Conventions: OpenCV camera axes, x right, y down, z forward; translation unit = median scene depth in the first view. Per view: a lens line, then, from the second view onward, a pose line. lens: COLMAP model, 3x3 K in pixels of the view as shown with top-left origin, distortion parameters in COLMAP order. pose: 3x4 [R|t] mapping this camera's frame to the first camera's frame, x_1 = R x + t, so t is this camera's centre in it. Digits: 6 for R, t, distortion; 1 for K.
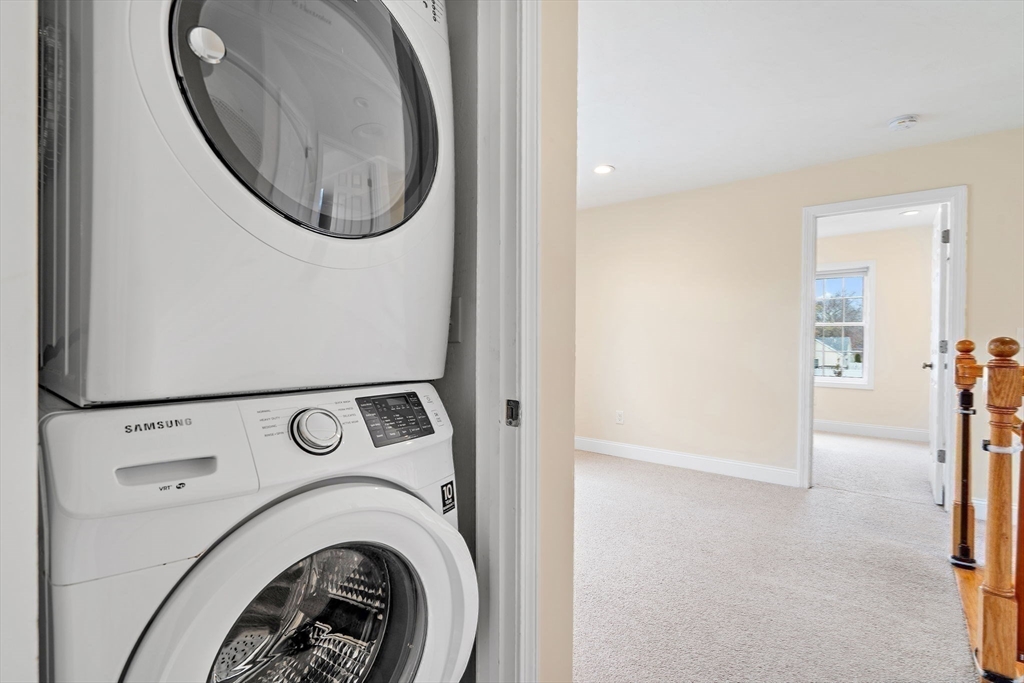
lens RADIAL K [[459.8, 0, 521.8], [0, 459.8, 342.7], [0, 0, 1]] dist [0.002609, 0.000119]
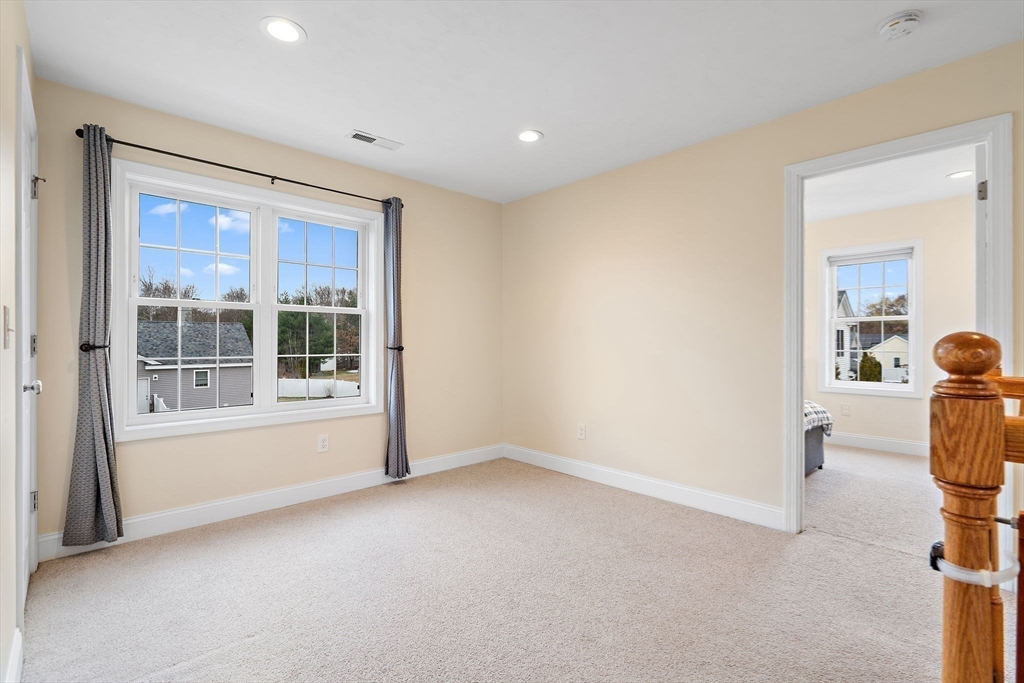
lens RADIAL K [[459.8, 0, 503.3], [0, 459.8, 339.1], [0, 0, 1]] dist [0.002609, 0.000119]
pose [[0.991916, -0.010874, -0.126429, 0.343197], [0.009624, 0.999899, -0.010495, -0.002352], [0.126530, 0.009193, 0.991920, 0.256385]]
